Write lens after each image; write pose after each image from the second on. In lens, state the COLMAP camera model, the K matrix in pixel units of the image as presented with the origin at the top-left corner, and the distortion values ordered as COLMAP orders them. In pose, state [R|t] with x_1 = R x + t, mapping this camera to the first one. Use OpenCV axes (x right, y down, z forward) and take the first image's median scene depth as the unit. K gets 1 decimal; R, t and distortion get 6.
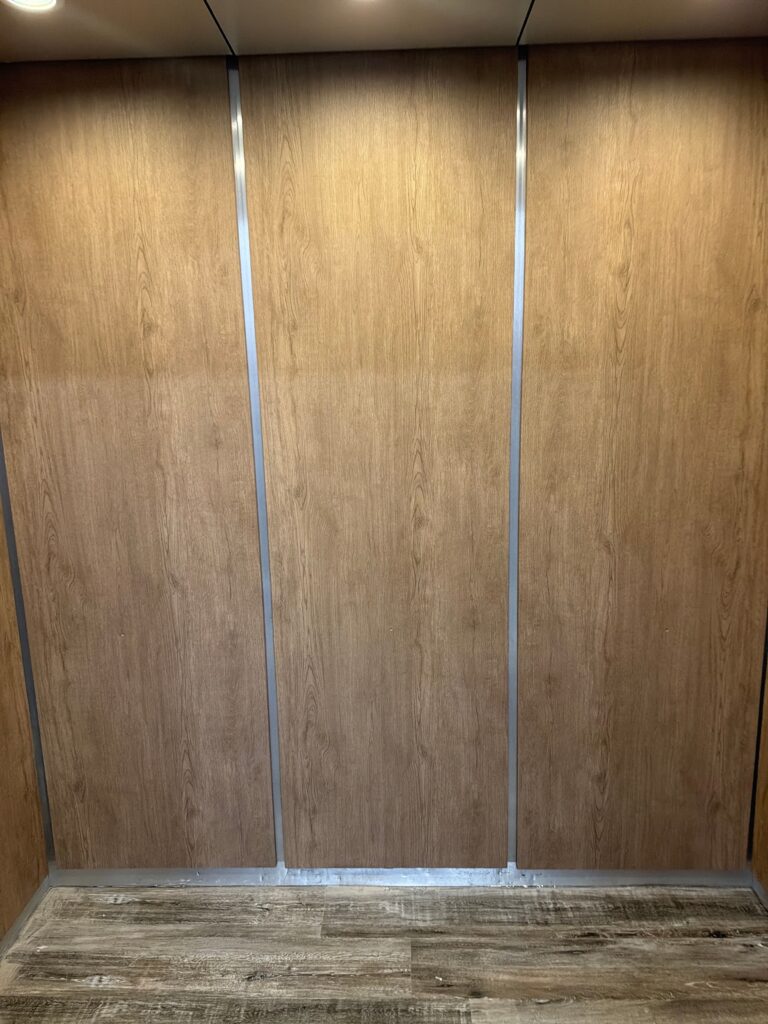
lens RADIAL K [[712.3, 0, 380.4], [0, 712.3, 510.1], [0, 0, 1]] dist [0.029430, -0.038699]
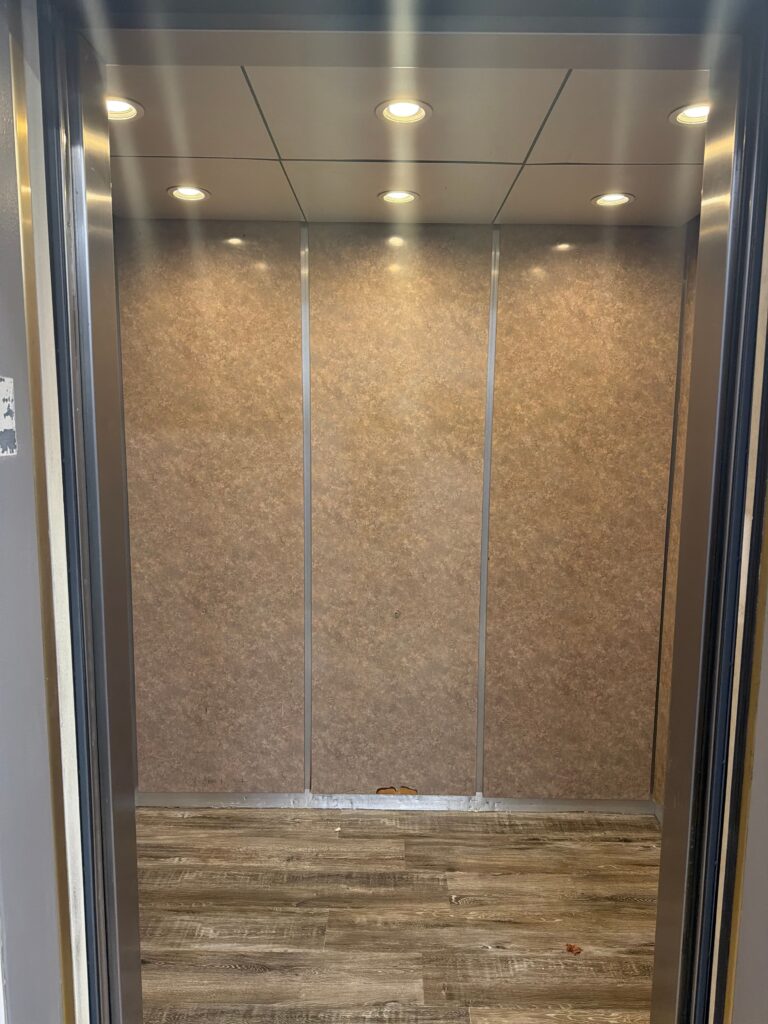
lens RADIAL K [[728.8, 0, 385.2], [0, 728.8, 513.7], [0, 0, 1]] dist [-0.003381, -0.001476]
pose [[0.999150, 0.031234, 0.026897, -0.051035], [-0.029505, 0.997612, -0.062443, 0.062349], [-0.028783, 0.061597, 0.997686, -0.430187]]
